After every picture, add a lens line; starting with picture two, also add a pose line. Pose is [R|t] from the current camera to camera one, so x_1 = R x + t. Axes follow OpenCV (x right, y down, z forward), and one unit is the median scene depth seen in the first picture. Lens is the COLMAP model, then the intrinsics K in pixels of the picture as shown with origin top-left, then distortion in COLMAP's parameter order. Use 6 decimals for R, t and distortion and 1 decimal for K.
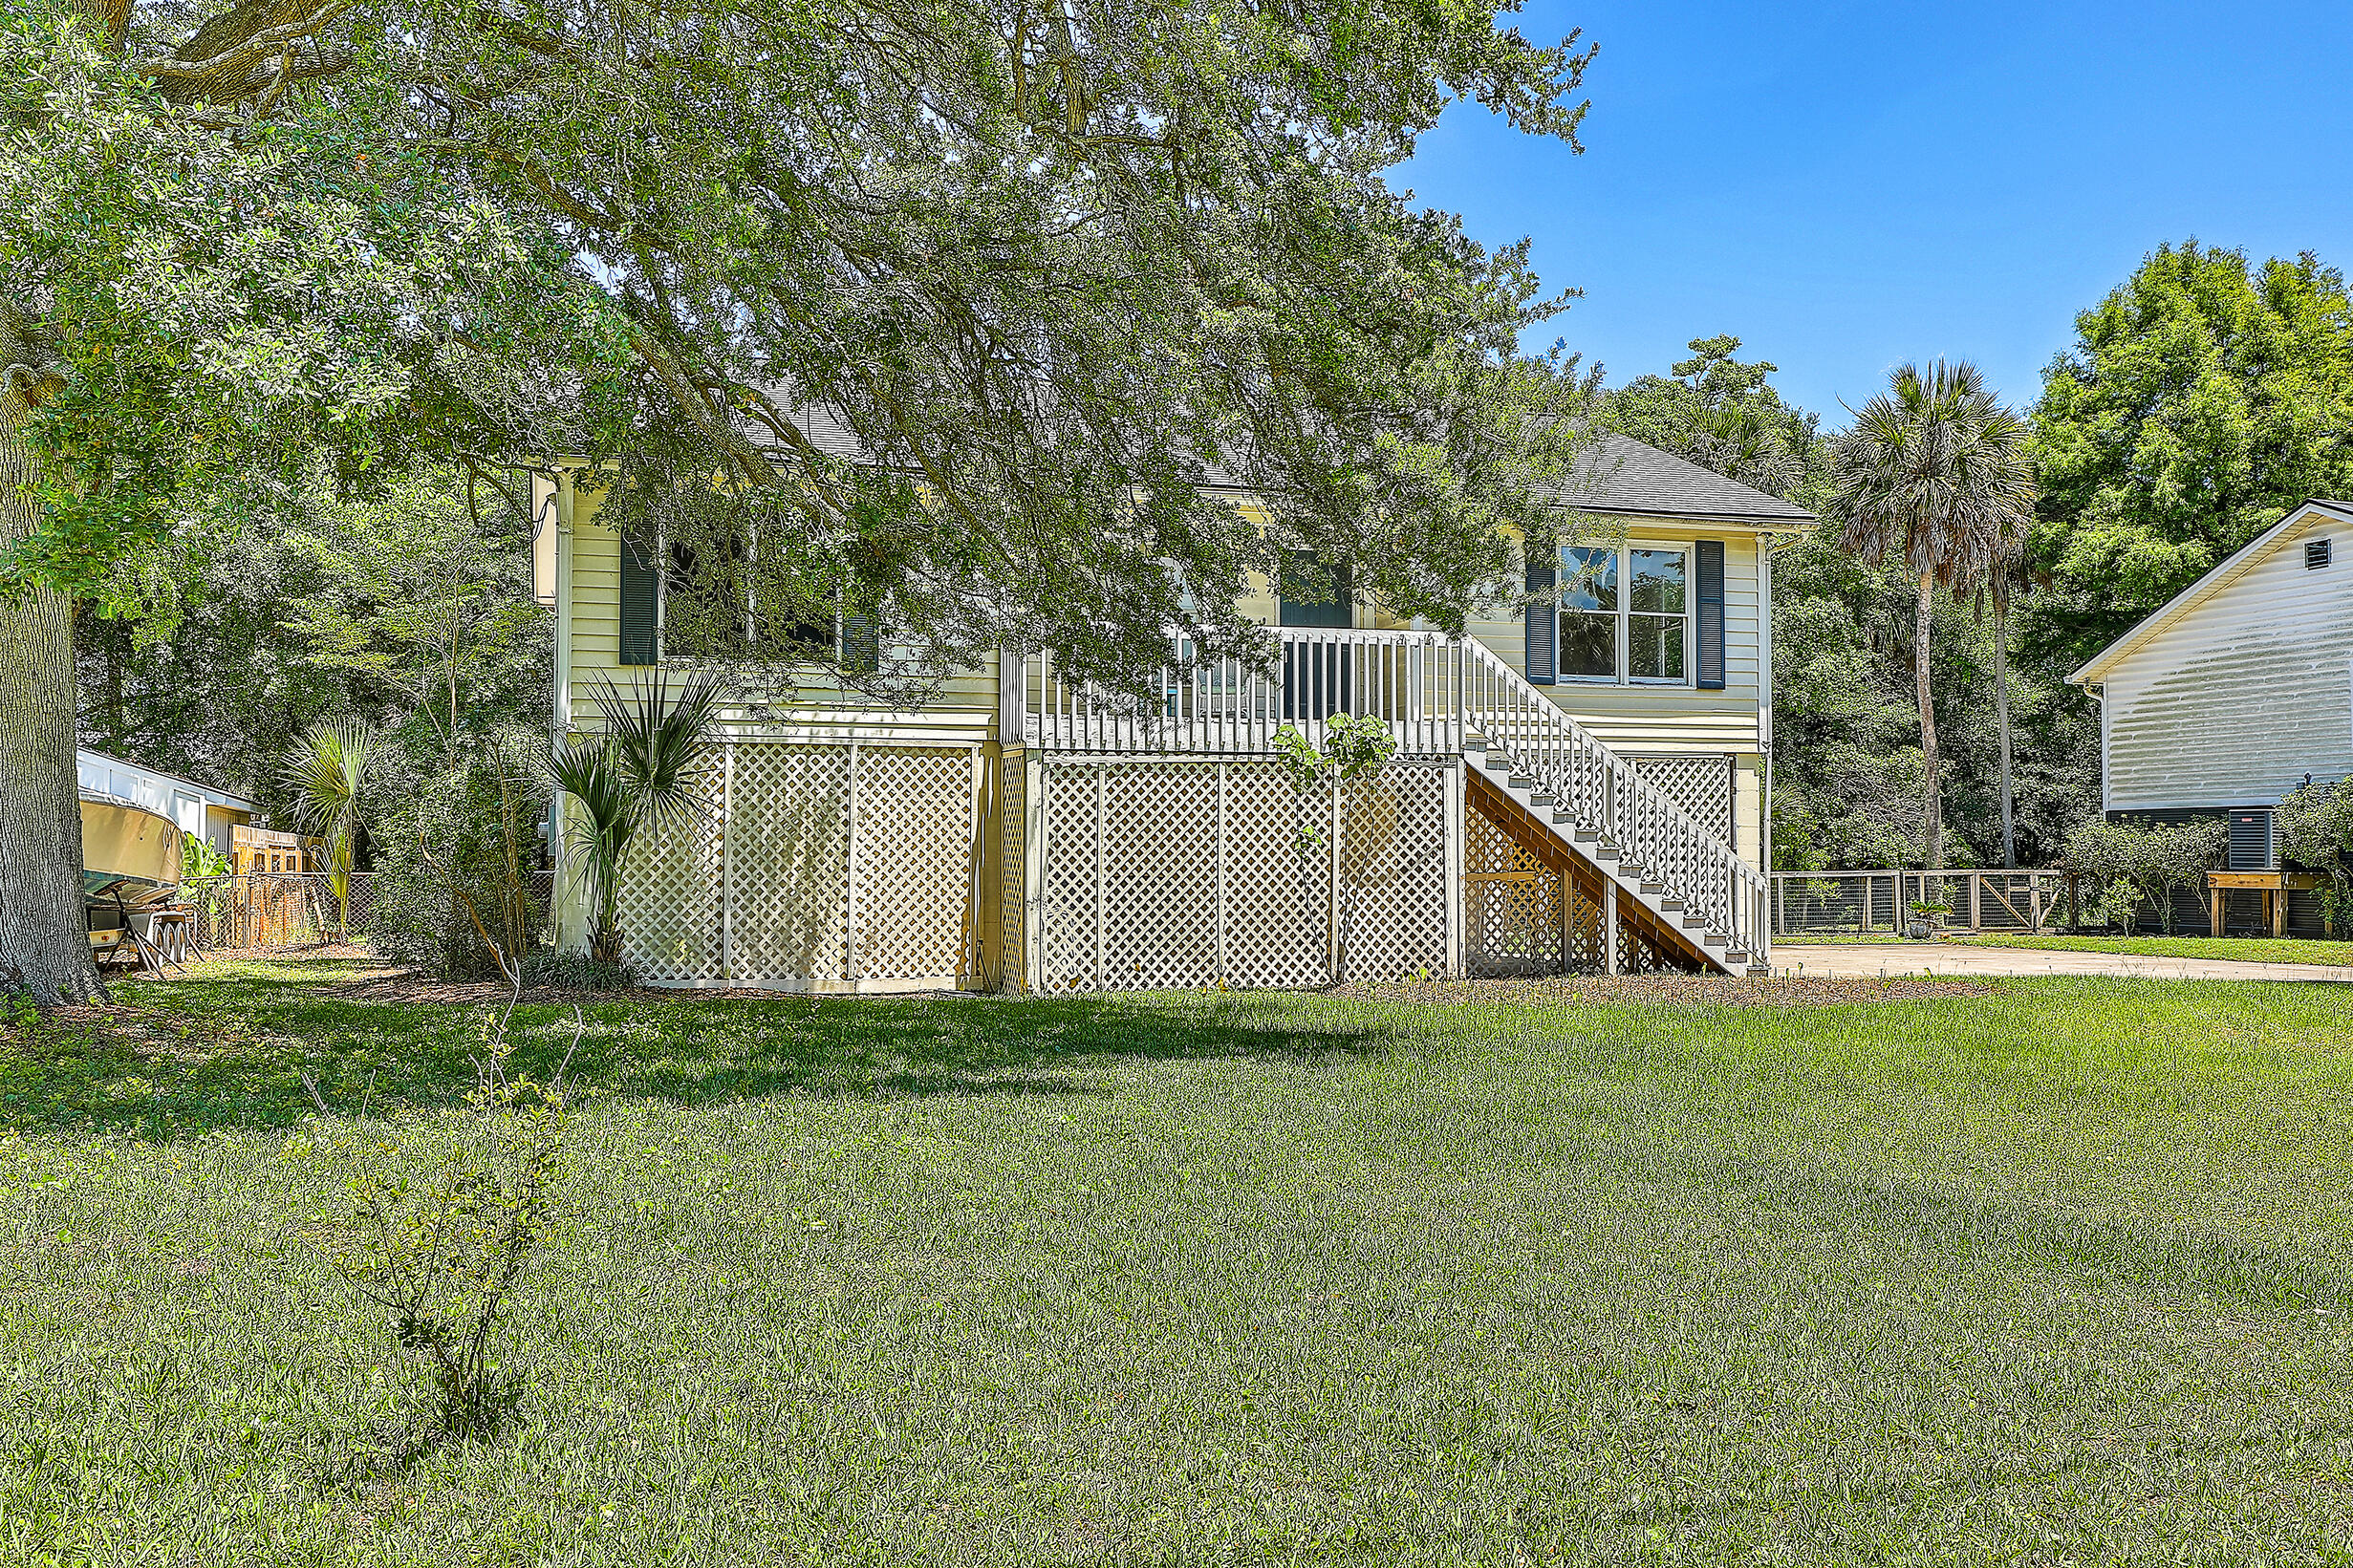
lens RADIAL K [[2100.2, 0, 1176.7], [0, 2100.2, 786.0], [0, 0, 1]] dist [-0.060512, -0.016606]
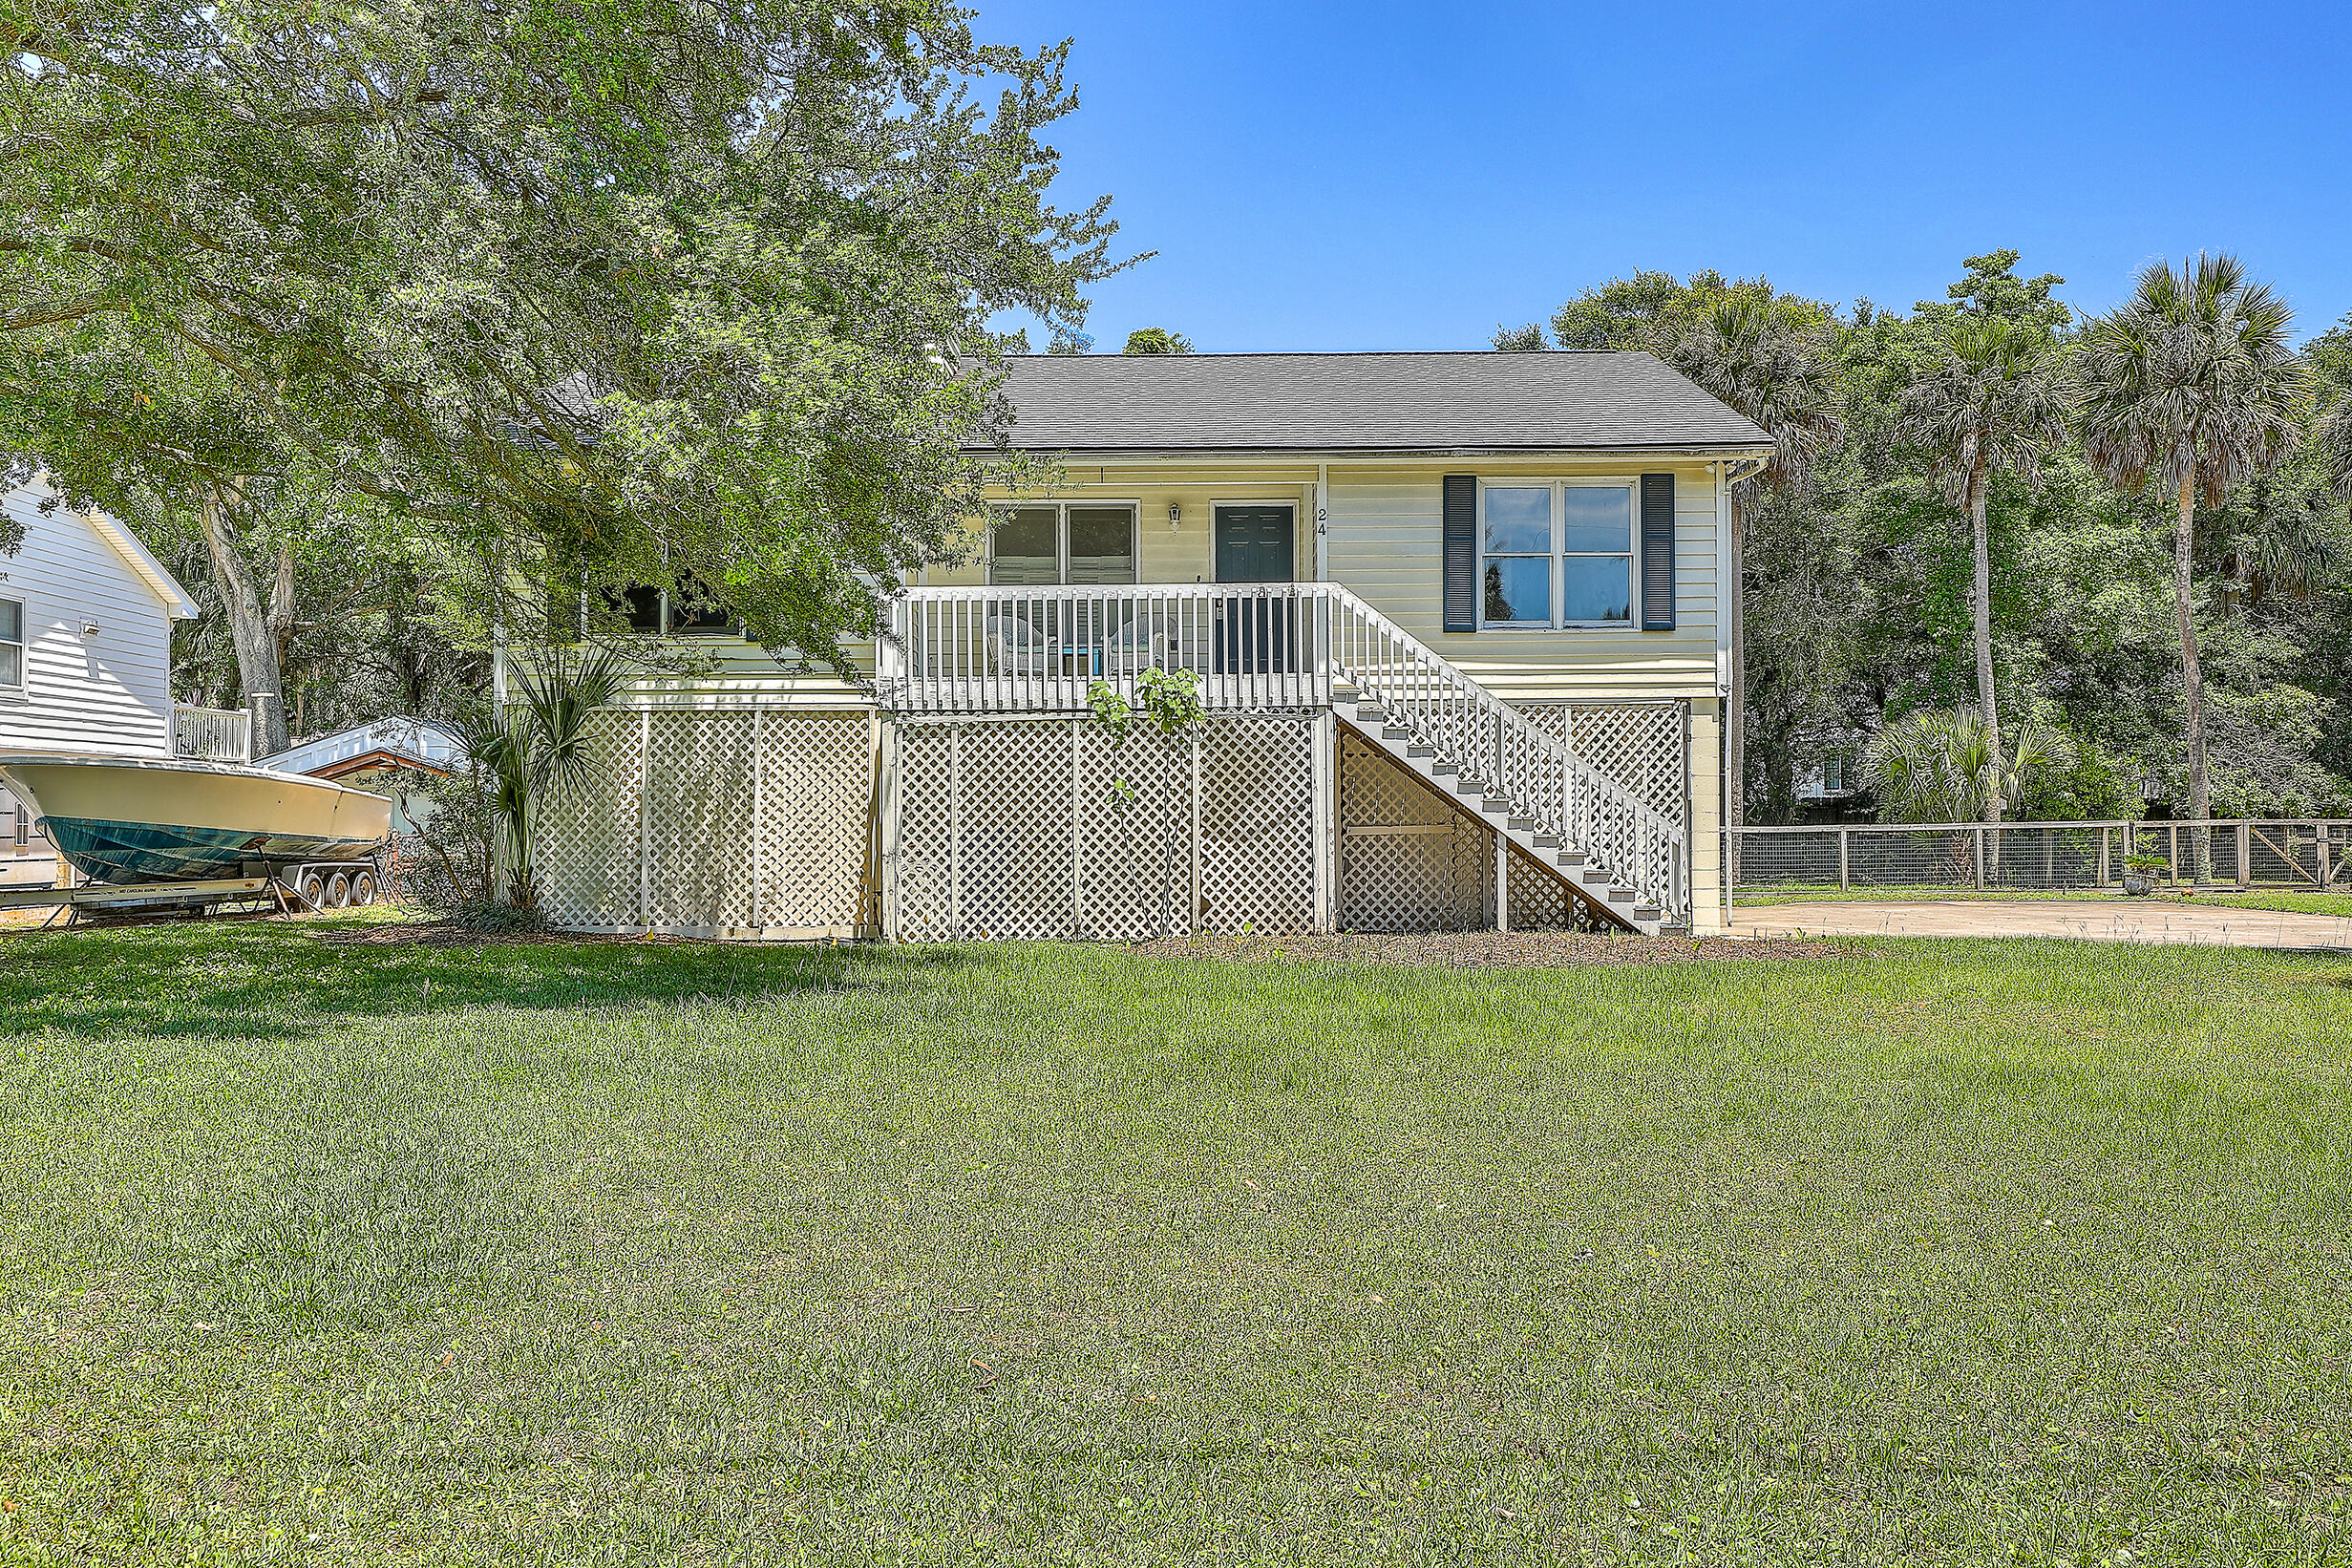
lens RADIAL K [[1973.1, 0, 1176.0], [0, 1973.1, 782.3], [0, 0, 1]] dist [-0.039463, 0.012339]
pose [[0.953785, -0.010741, -0.300298, 0.350068], [0.016597, 0.999718, 0.016957, 0.003849], [0.300031, -0.021158, 0.953695, 0.094633]]
